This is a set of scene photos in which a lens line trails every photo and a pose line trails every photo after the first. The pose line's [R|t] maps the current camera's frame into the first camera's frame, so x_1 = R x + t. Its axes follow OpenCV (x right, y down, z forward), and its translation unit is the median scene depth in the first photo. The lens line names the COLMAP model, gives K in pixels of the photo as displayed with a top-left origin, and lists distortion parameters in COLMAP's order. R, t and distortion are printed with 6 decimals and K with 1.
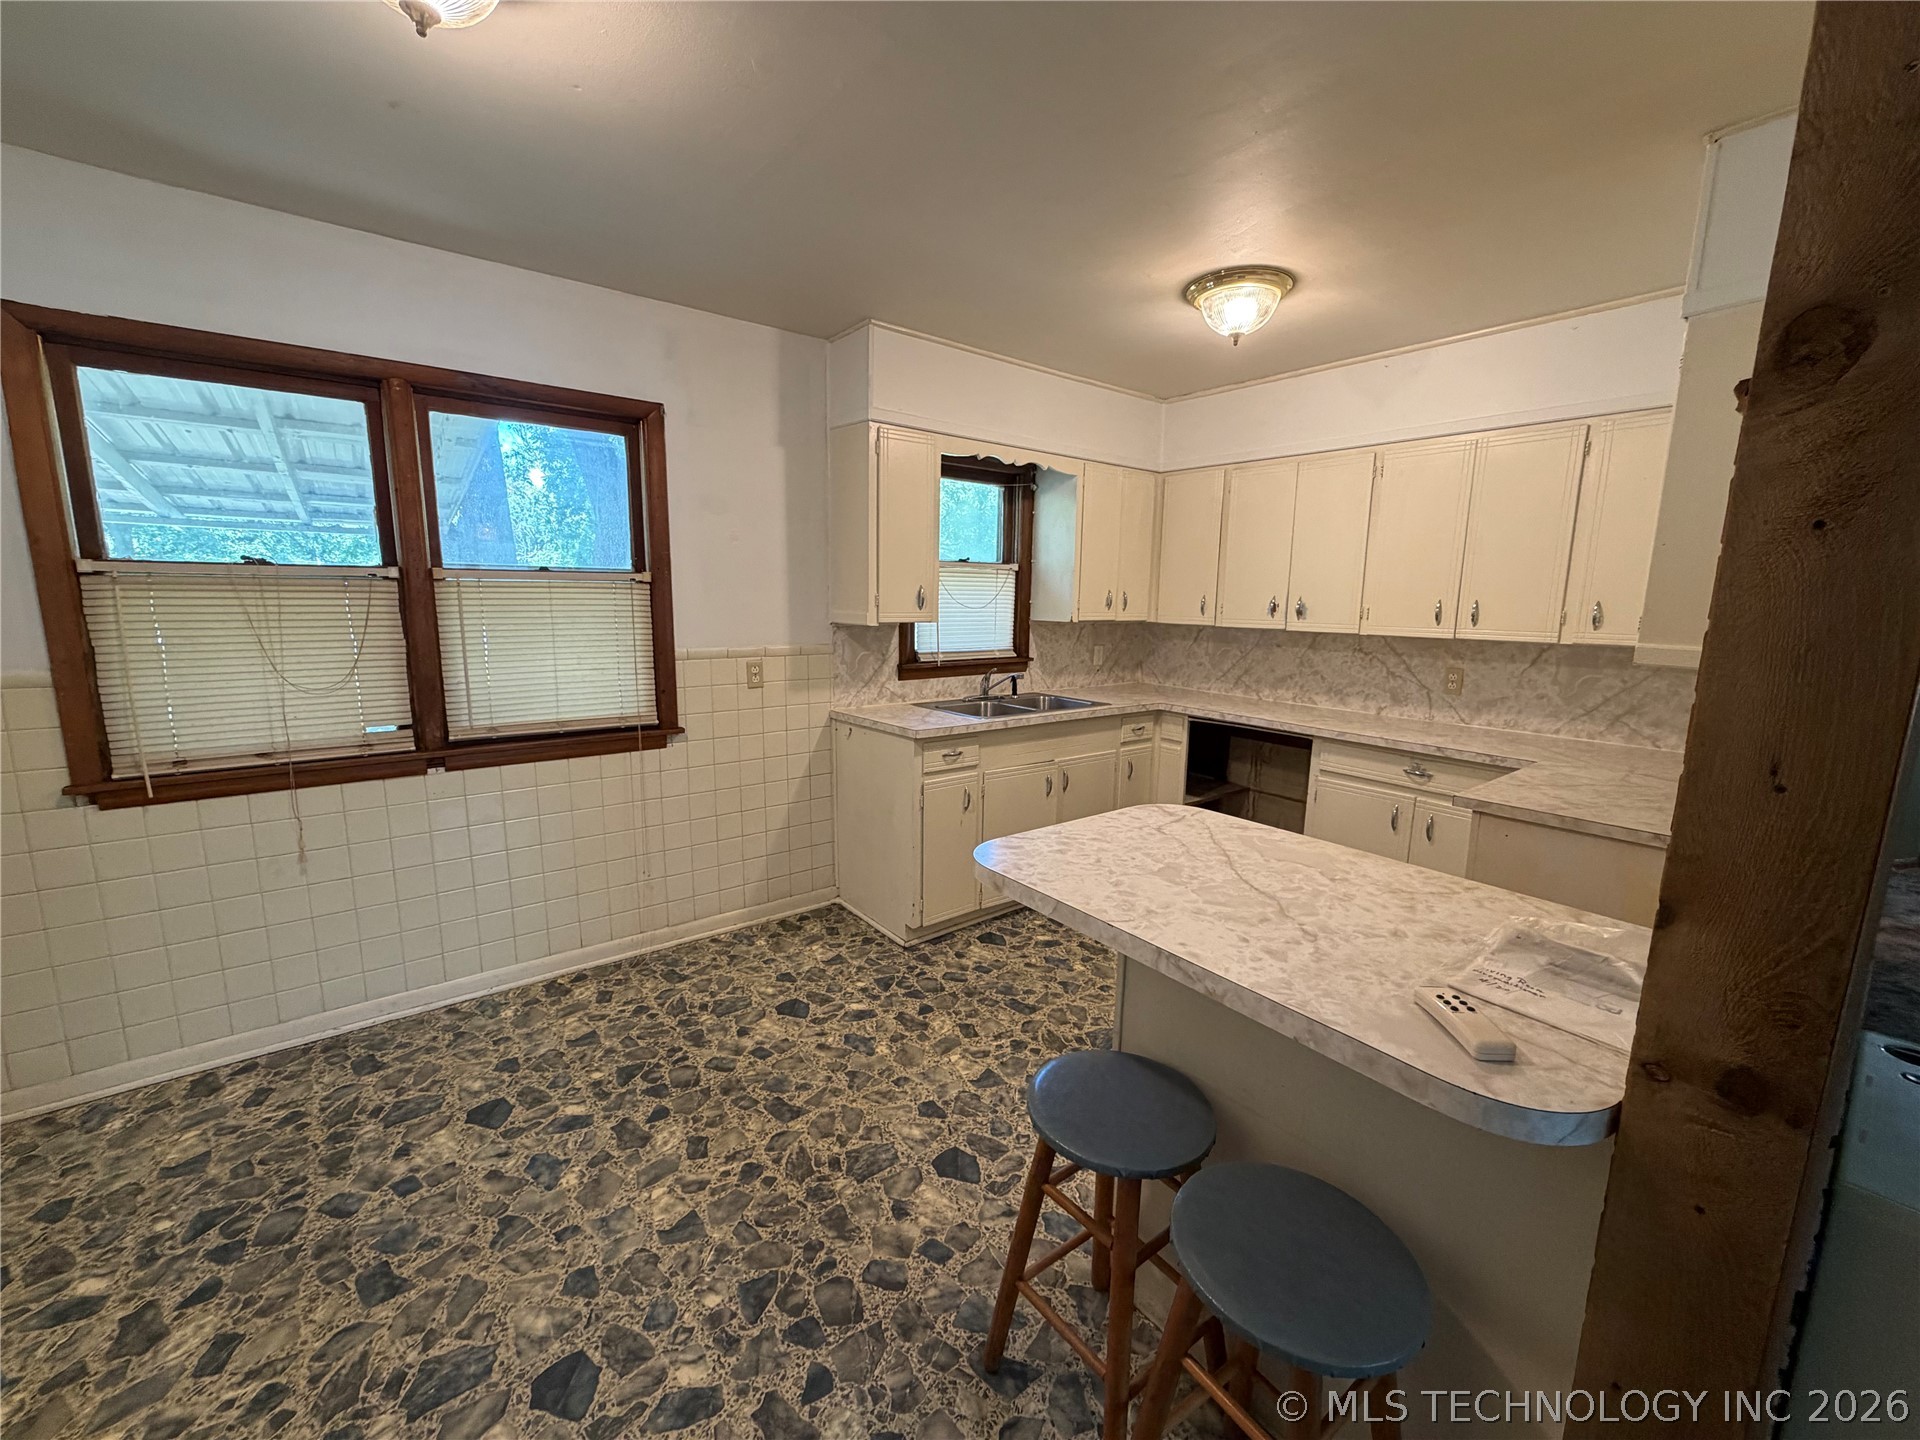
lens RADIAL K [[771.0, 0, 948.3], [0, 771.0, 719.4], [0, 0, 1]] dist [0.004274, -0.002724]
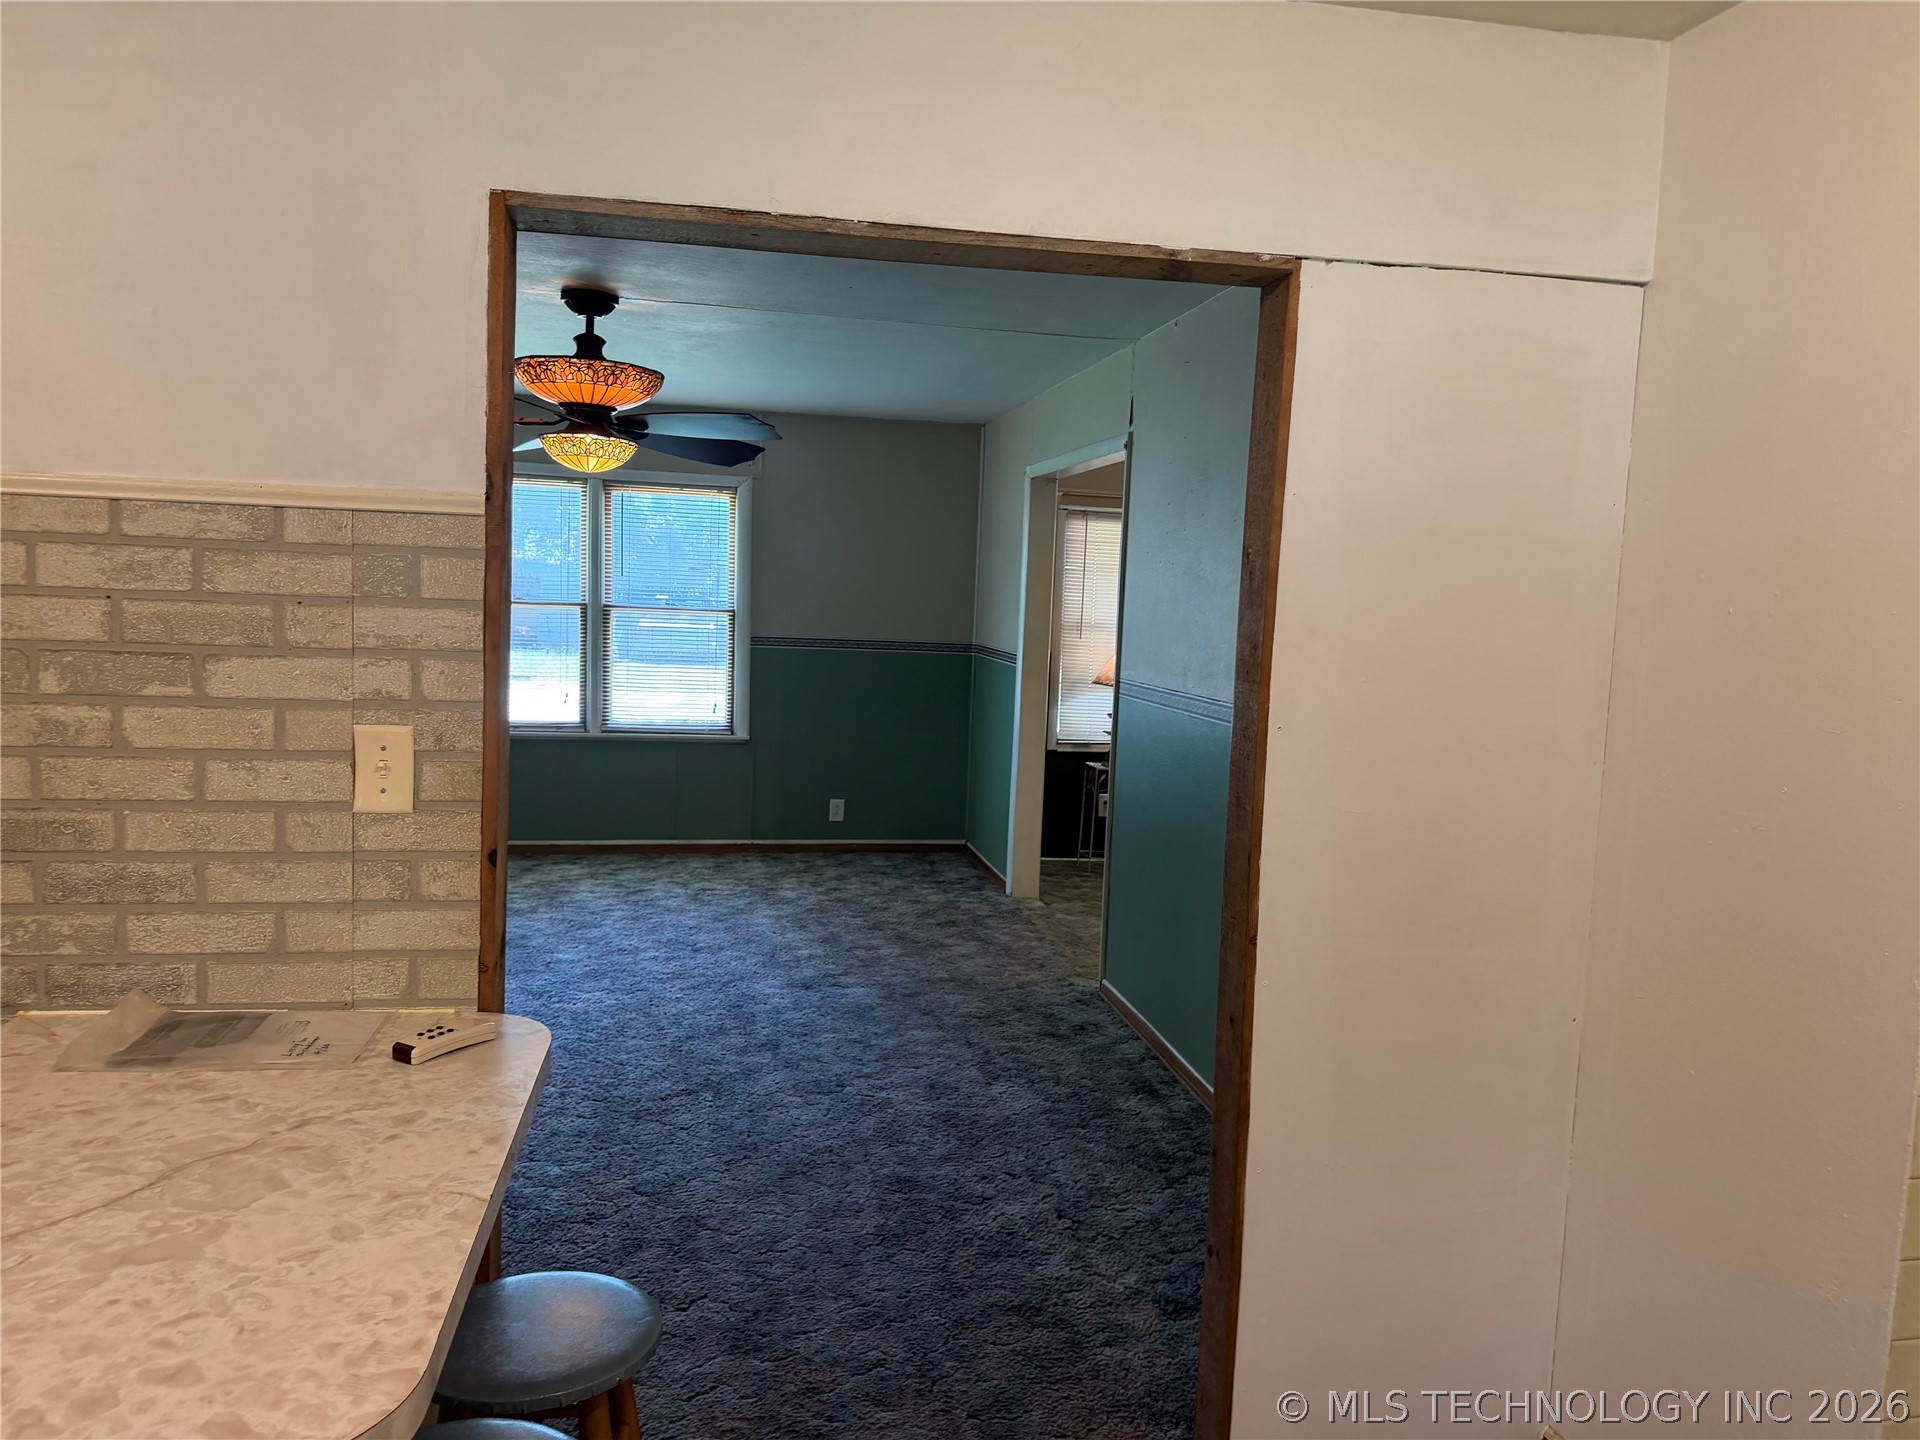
lens RADIAL K [[1347.3, 0, 969.3], [0, 1347.3, 706.4], [0, 0, 1]] dist [0.053219, -0.072596]
pose [[-0.893278, -0.083991, 0.441588, -0.276613], [0.023700, 0.972221, 0.232861, -0.171600], [-0.448880, 0.218475, -0.866473, 0.803667]]
